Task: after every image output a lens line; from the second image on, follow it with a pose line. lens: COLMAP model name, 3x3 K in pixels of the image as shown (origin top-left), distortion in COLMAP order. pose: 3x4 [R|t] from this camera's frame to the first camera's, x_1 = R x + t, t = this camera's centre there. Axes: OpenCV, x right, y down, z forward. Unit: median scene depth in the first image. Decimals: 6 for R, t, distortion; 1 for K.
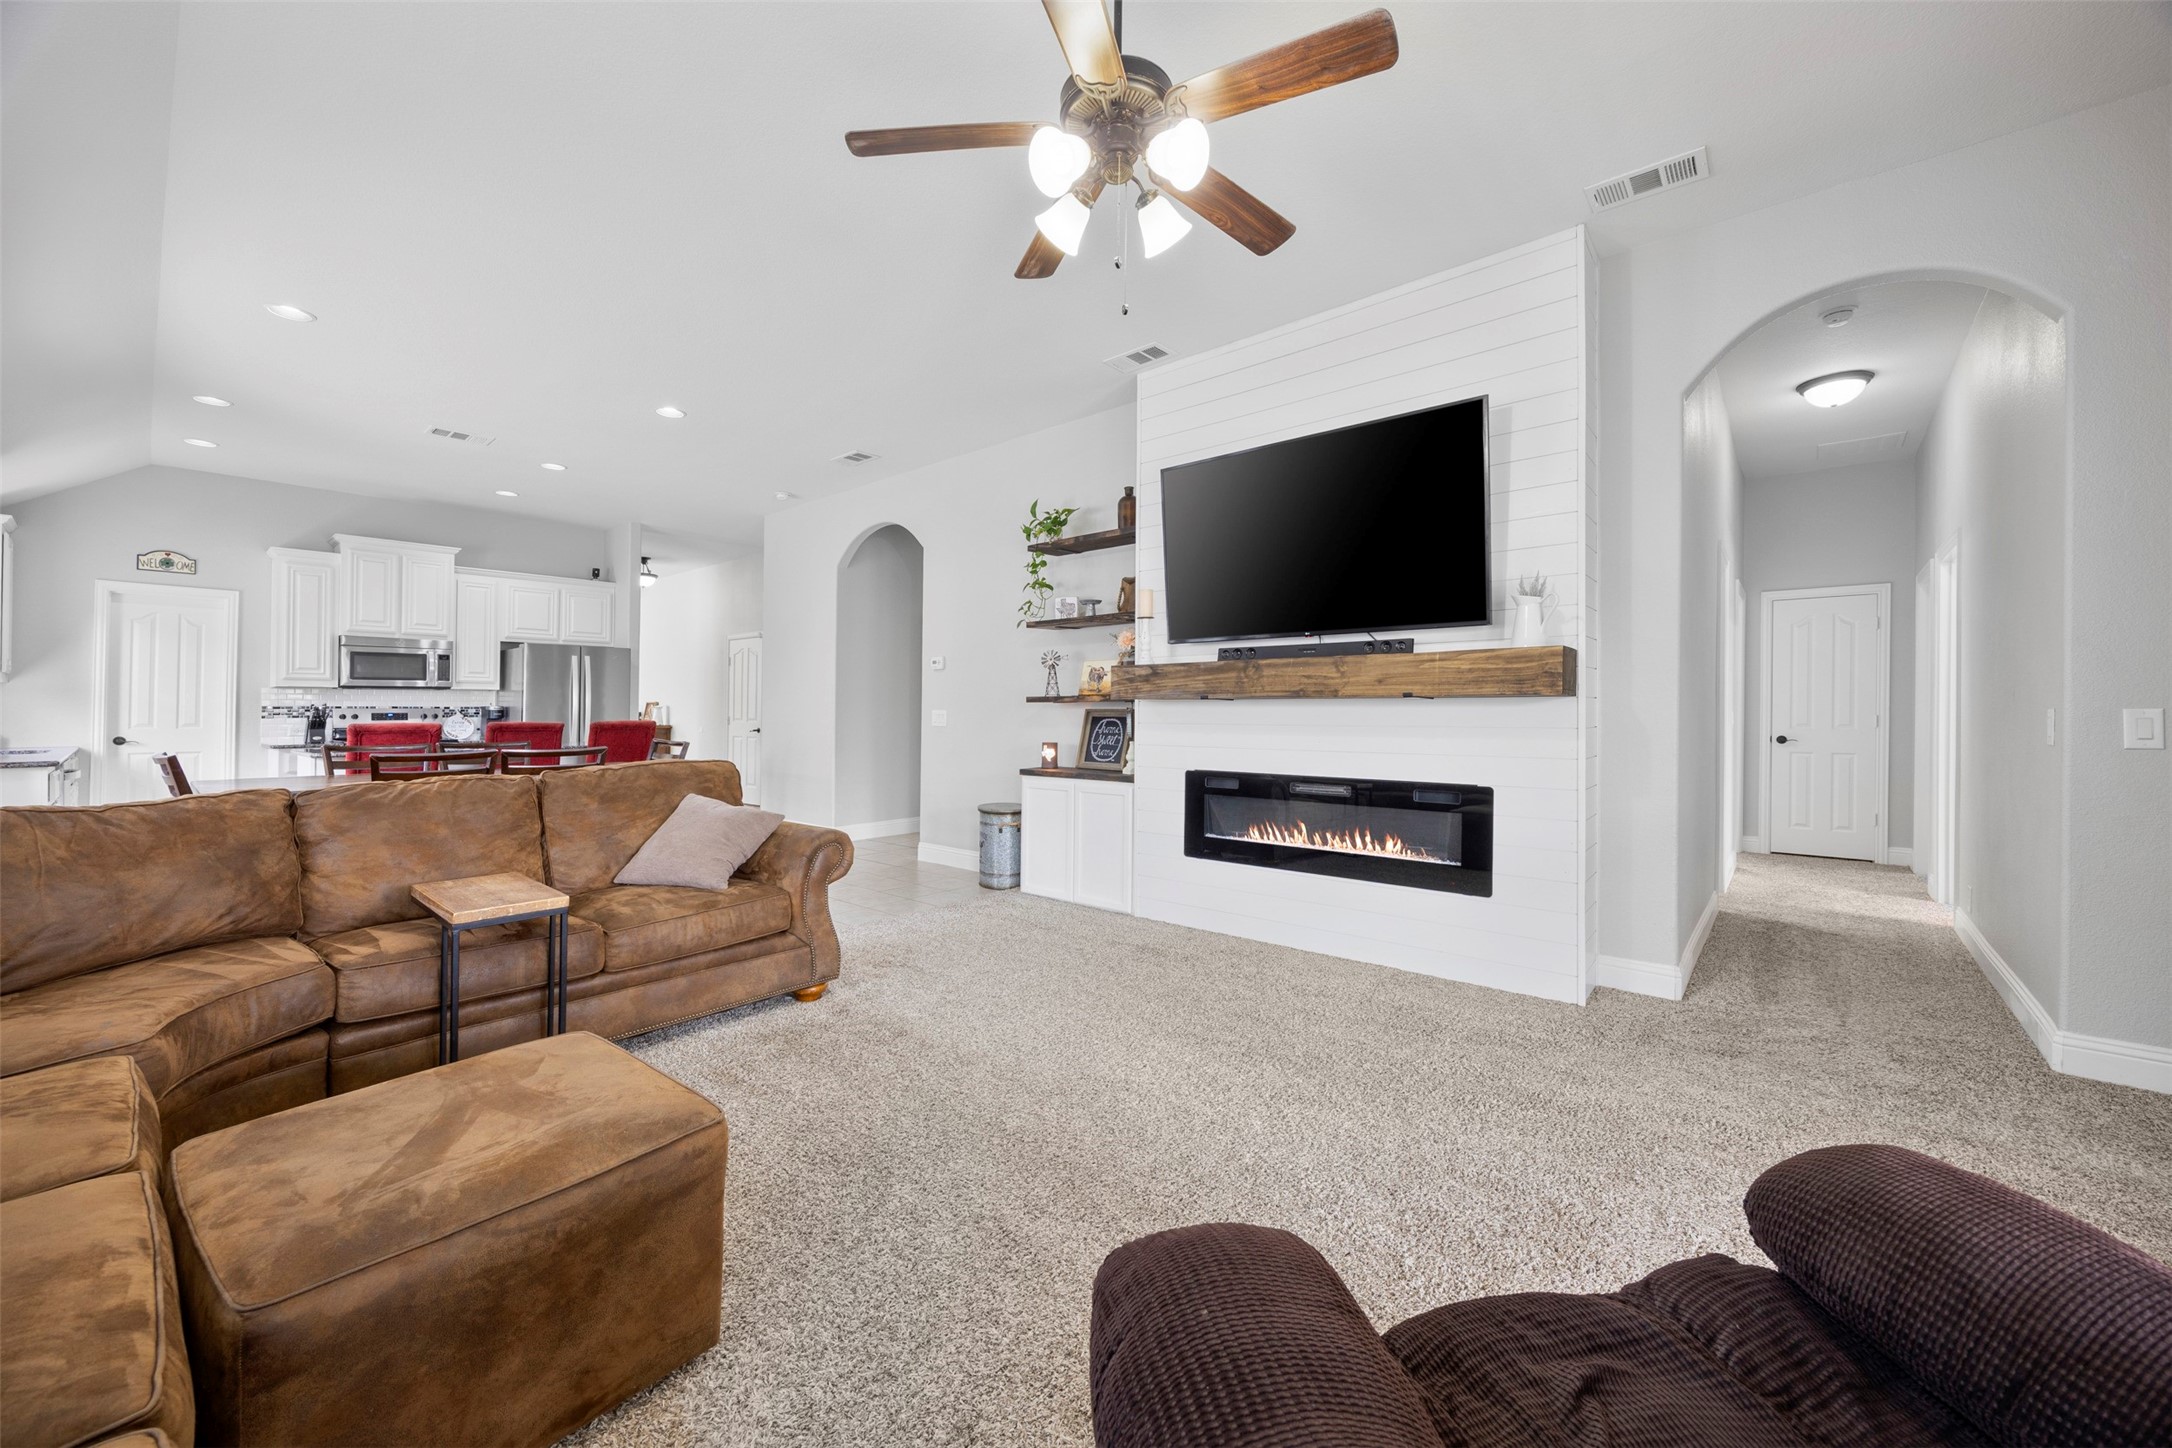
lens RADIAL K [[846.8, 0, 1085.4], [0, 846.8, 711.7], [0, 0, 1]] dist [-0.000749, 0.000075]
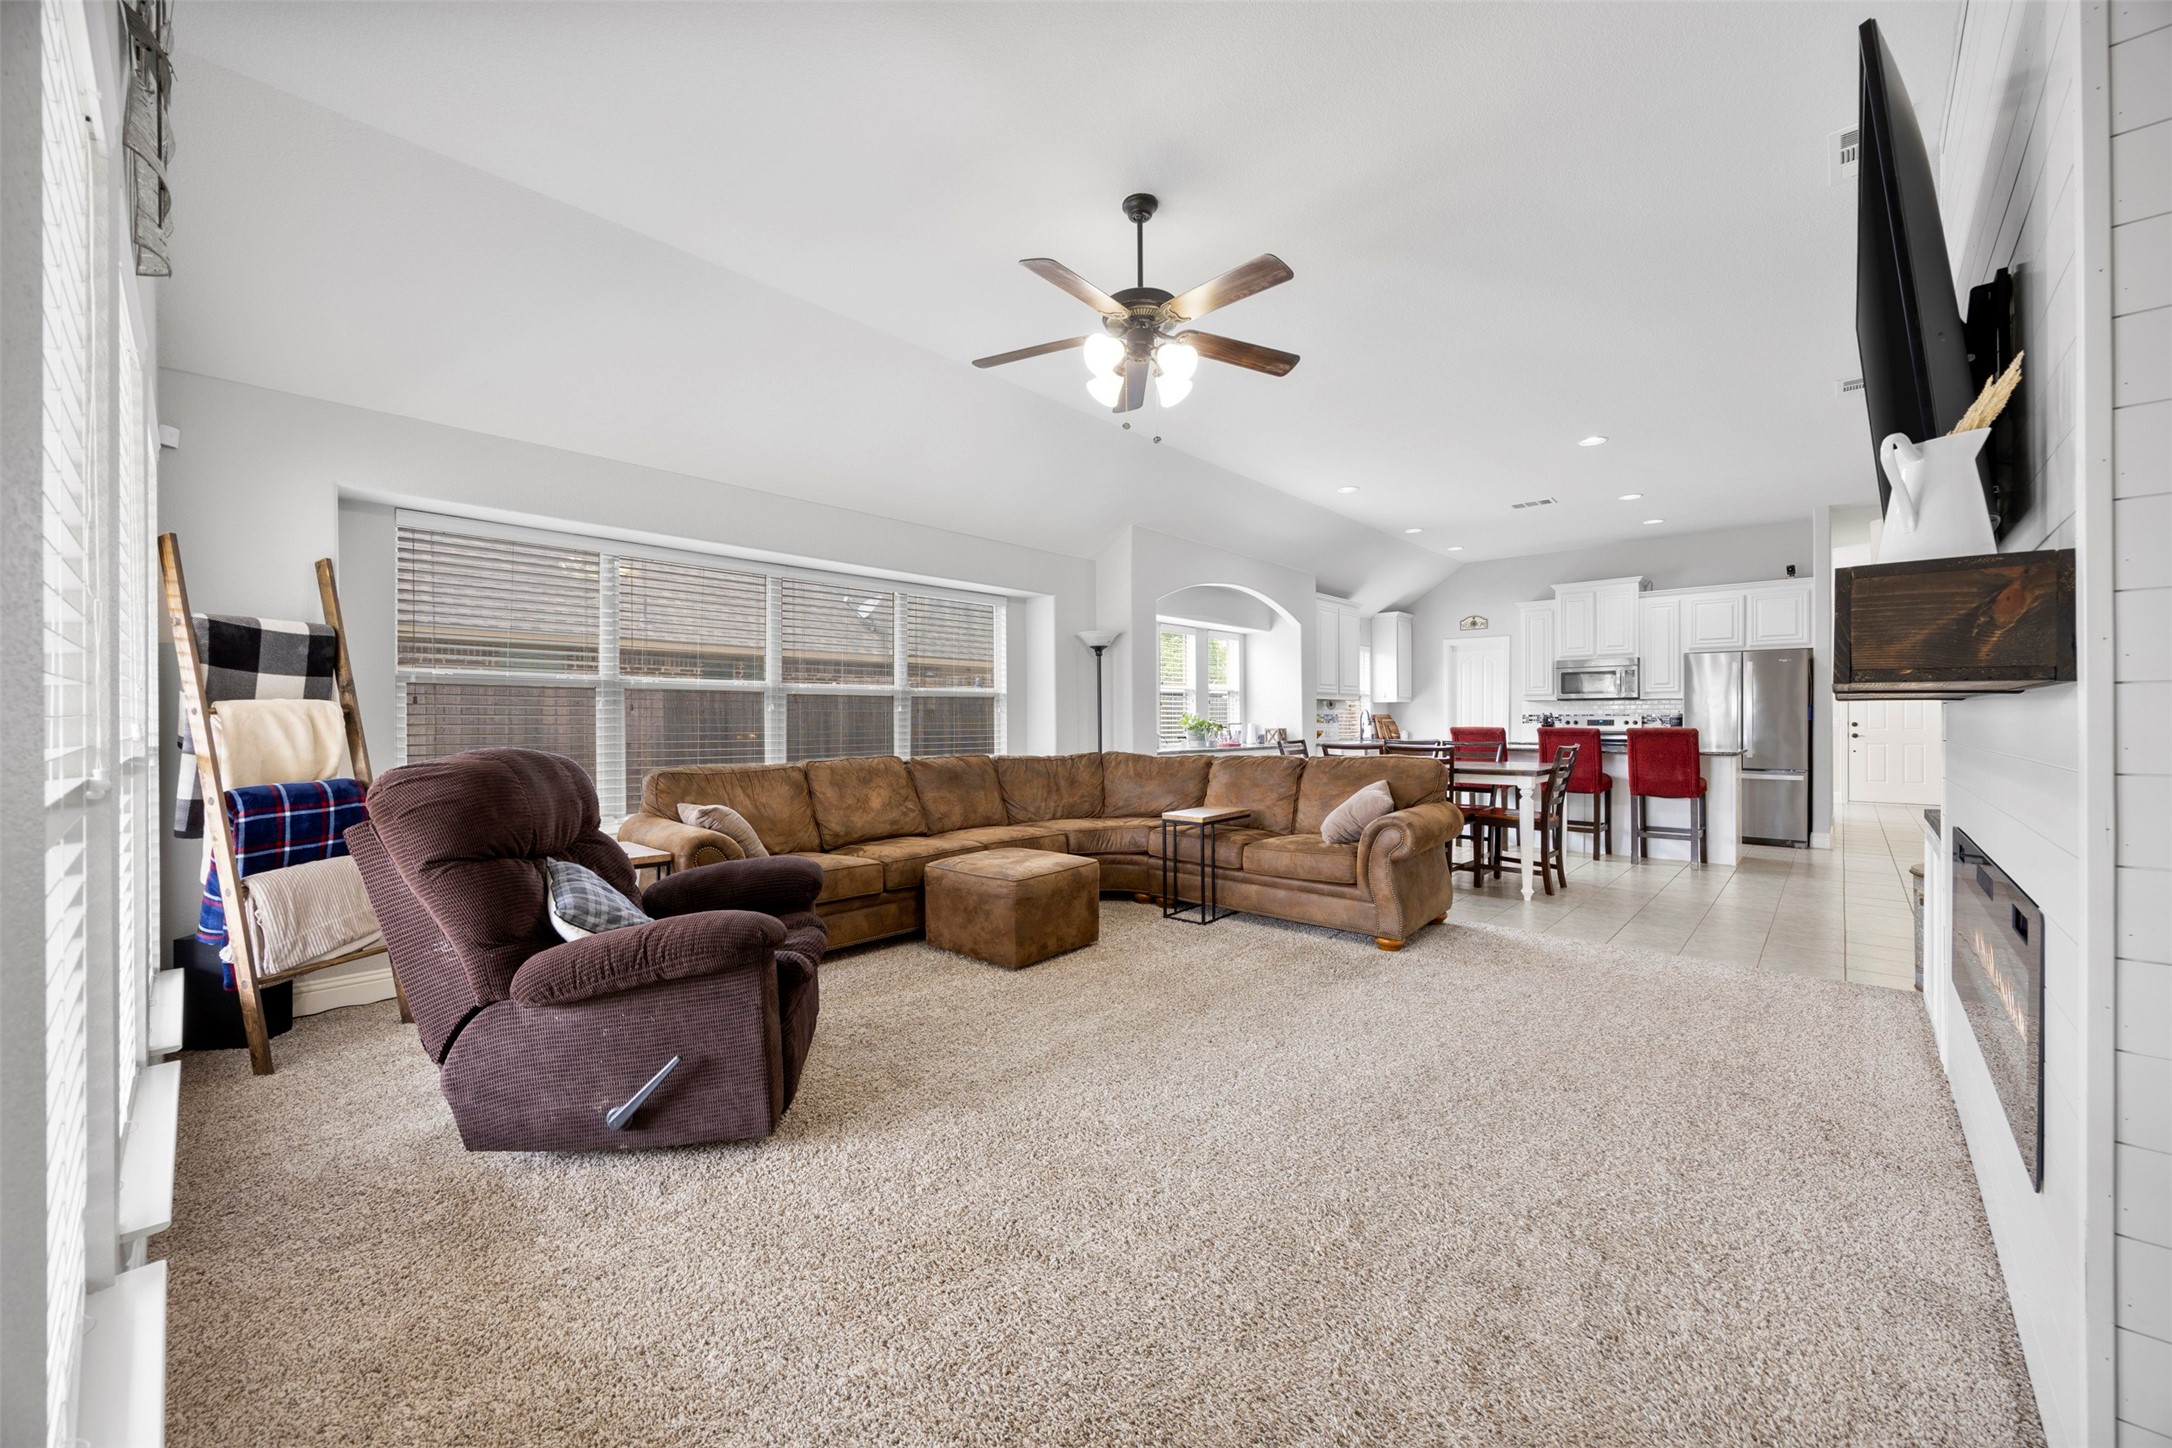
lens RADIAL K [[835.8, 0, 1081.4], [0, 835.8, 716.3], [0, 0, 1]] dist [0.000387, -0.000034]
pose [[-0.034424, -0.002738, -0.999404, 0.489715], [-0.002209, 0.999994, -0.002664, 0.001955], [0.999405, 0.002116, -0.034430, 0.322494]]
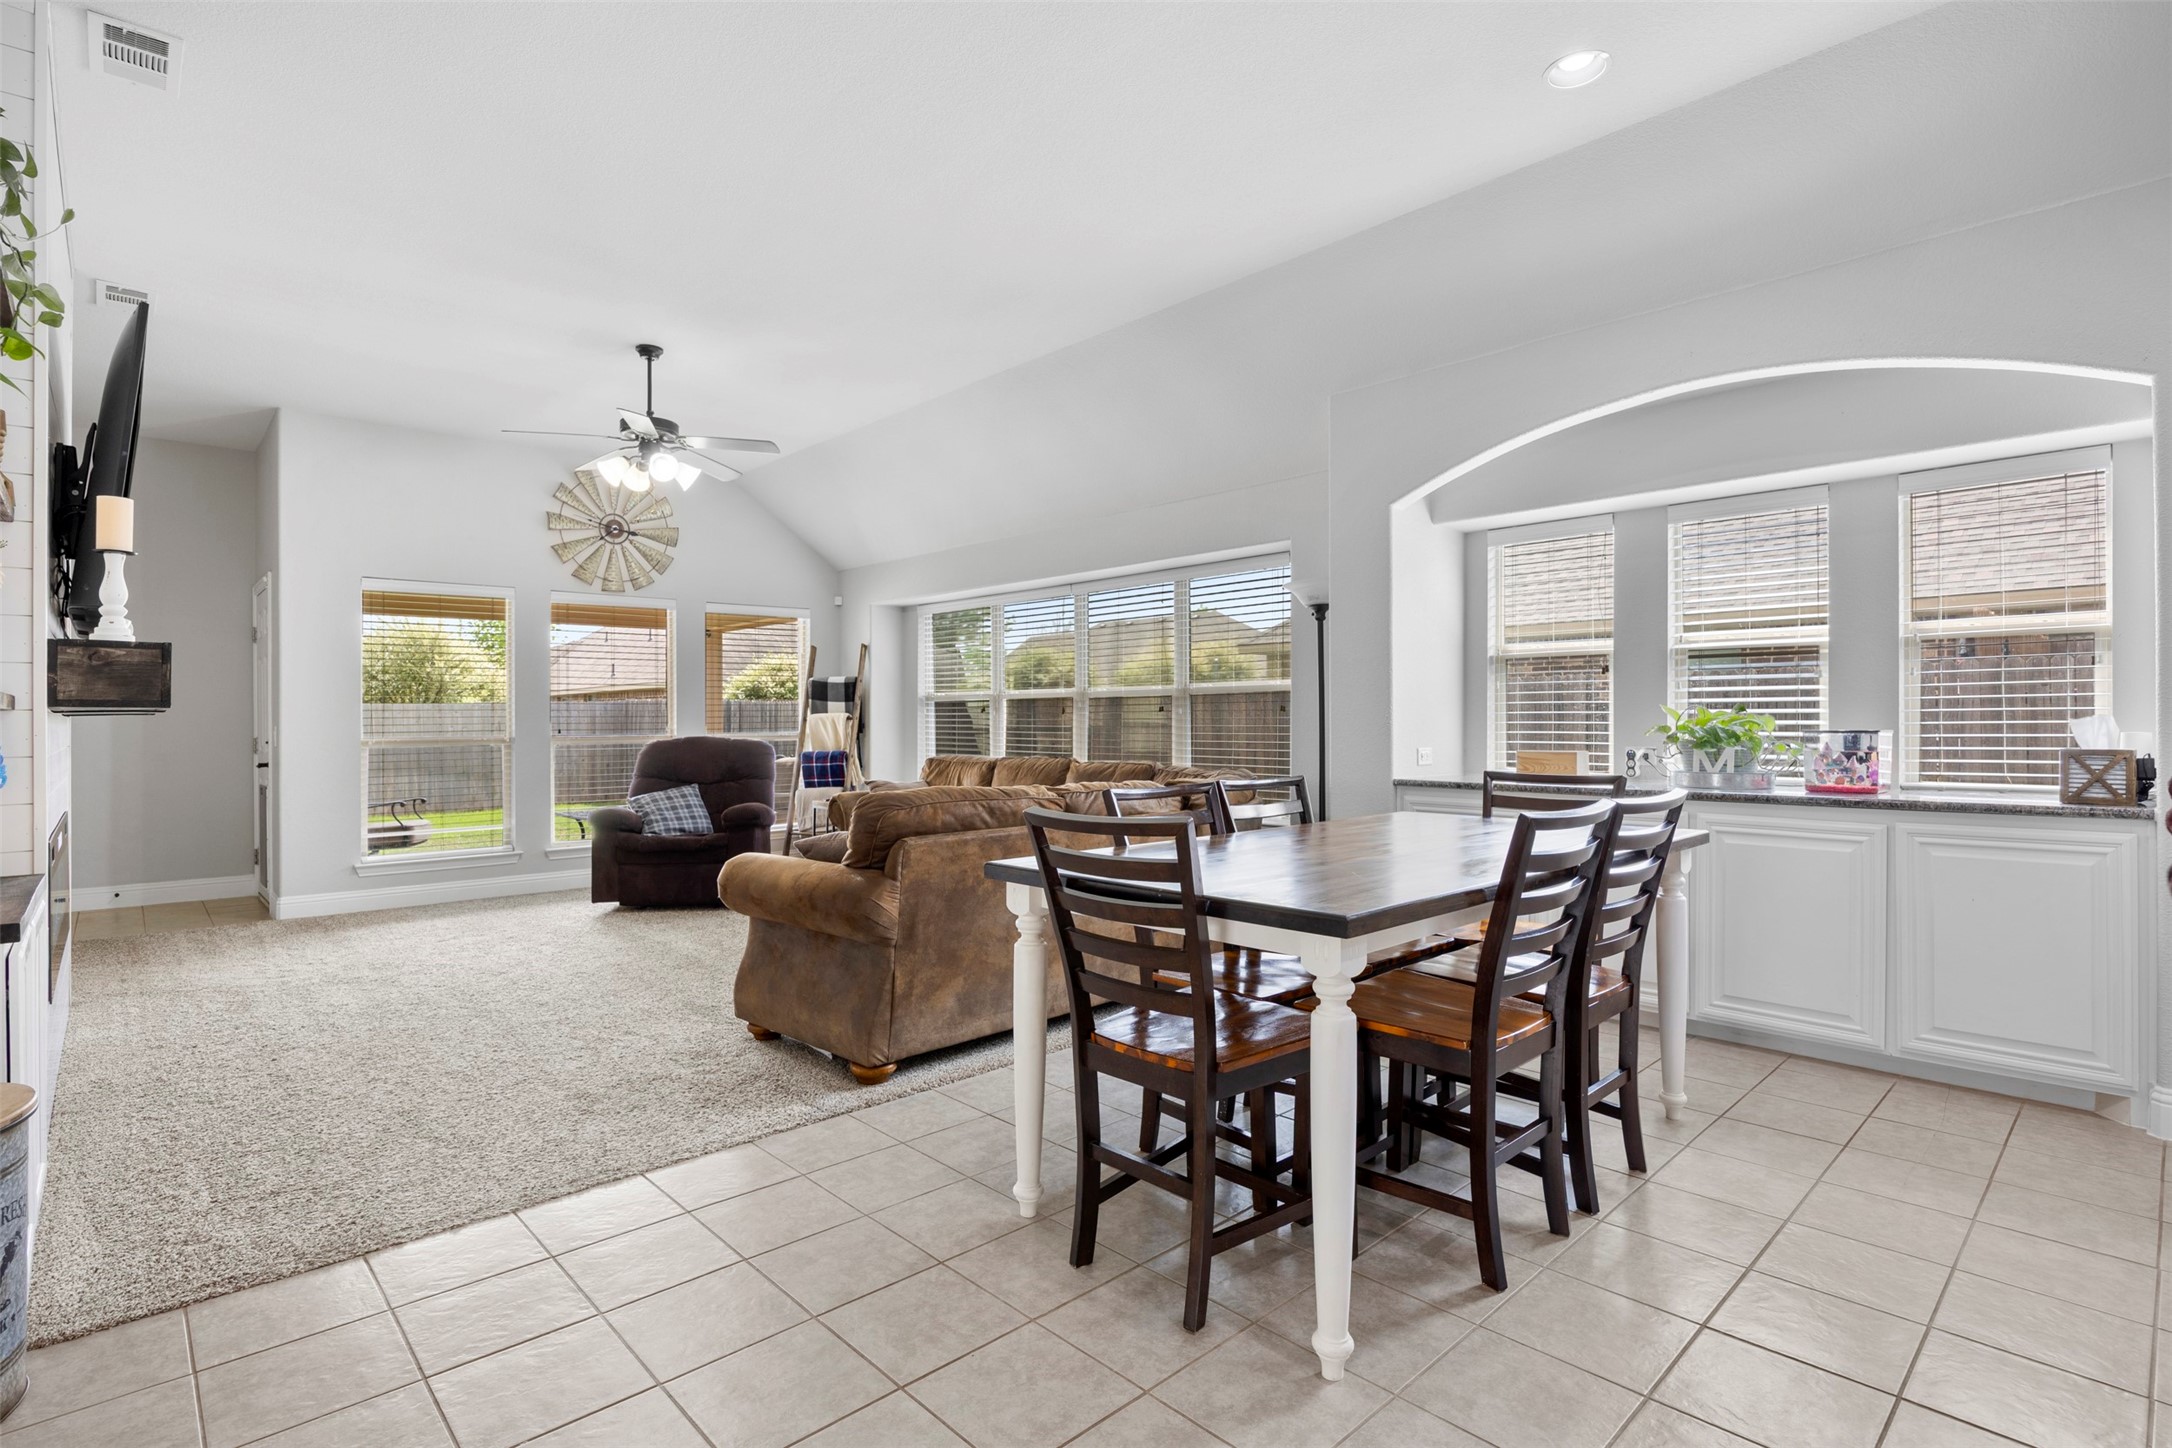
lens RADIAL K [[1061.7, 0, 1078.9], [0, 1061.7, 724.8], [0, 0, 1]] dist [-0.009182, 0.000272]
pose [[-0.993007, 0.005035, 0.117952, -0.410291], [0.006027, 0.999949, 0.008052, -0.001998], [-0.117906, 0.008707, -0.992987, 1.112955]]
